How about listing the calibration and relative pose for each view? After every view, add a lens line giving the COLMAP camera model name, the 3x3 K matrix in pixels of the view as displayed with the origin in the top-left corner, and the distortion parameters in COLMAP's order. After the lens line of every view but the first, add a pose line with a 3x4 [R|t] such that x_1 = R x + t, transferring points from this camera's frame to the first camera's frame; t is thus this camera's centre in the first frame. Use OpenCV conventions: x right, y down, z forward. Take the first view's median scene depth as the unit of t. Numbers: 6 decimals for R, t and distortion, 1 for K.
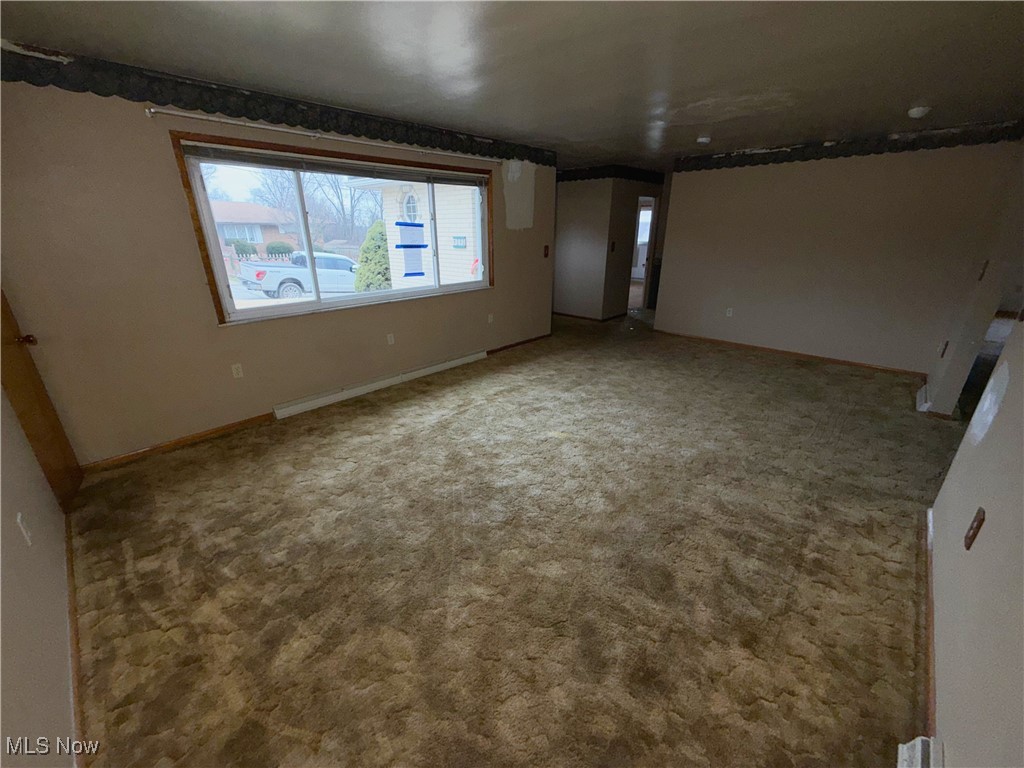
lens RADIAL K [[405.7, 0, 510.3], [0, 405.7, 385.9], [0, 0, 1]] dist [-0.007825, 0.000918]
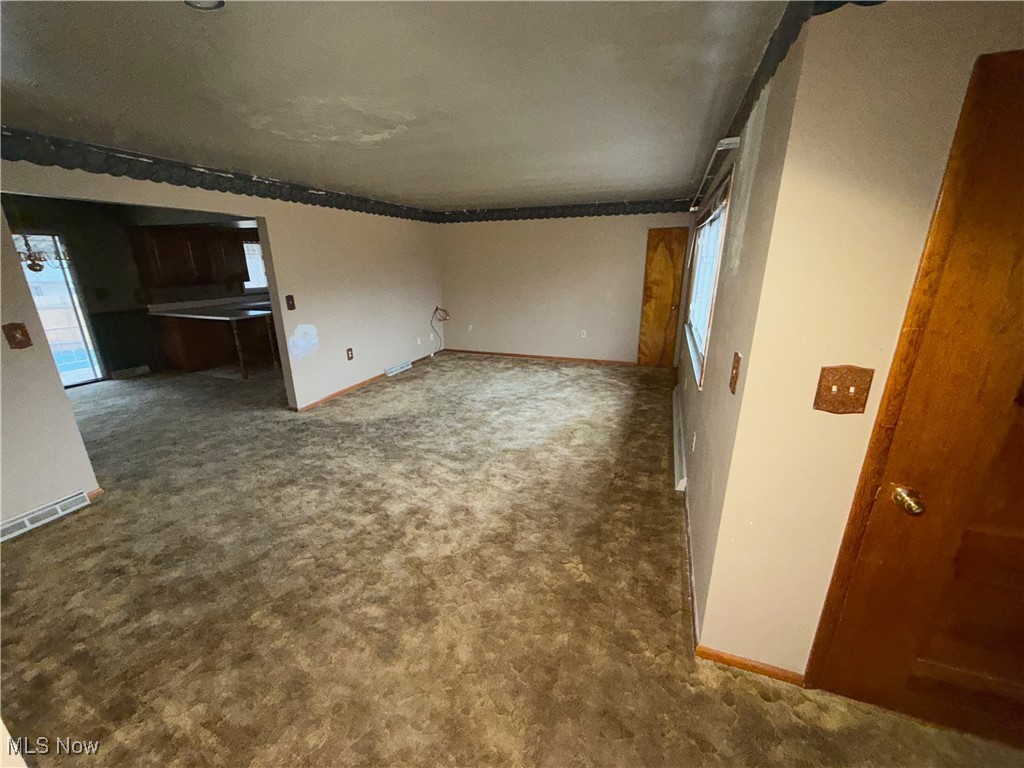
lens RADIAL K [[405.7, 0, 510.7], [0, 405.7, 386.4], [0, 0, 1]] dist [-0.007825, 0.000918]
pose [[-0.912482, 0.133950, -0.386566, 0.486032], [-0.133791, 0.795225, 0.591369, -0.643284], [0.386621, 0.591333, -0.707708, 1.595533]]
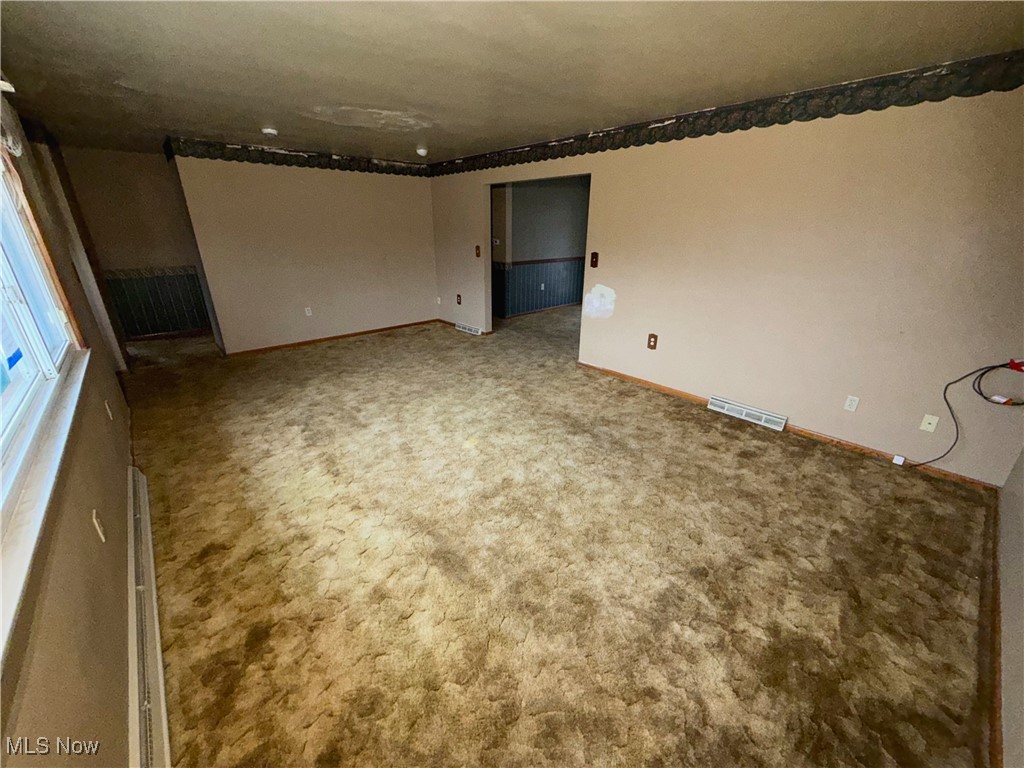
lens RADIAL K [[405.7, 0, 506.0], [0, 405.7, 386.0], [0, 0, 1]] dist [-0.007825, 0.000918]
pose [[0.085441, -0.365560, 0.926858, -0.590291], [0.358276, 0.879307, 0.313778, -0.223079], [-0.929698, 0.305261, 0.206100, 0.548048]]
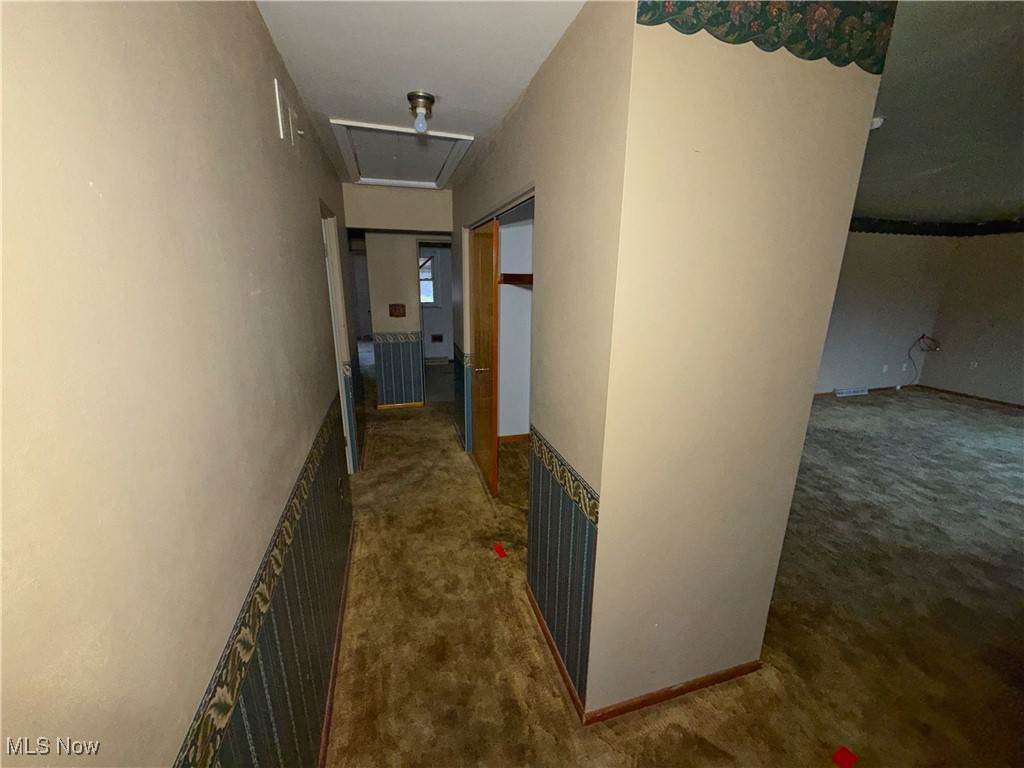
lens RADIAL K [[405.7, 0, 505.1], [0, 405.7, 386.2], [0, 0, 1]] dist [-0.007825, 0.000918]
pose [[-0.865472, -0.125165, 0.485068, 0.649331], [0.180733, 0.825058, 0.535364, -0.752062], [-0.467218, 0.551011, -0.691443, 1.883834]]
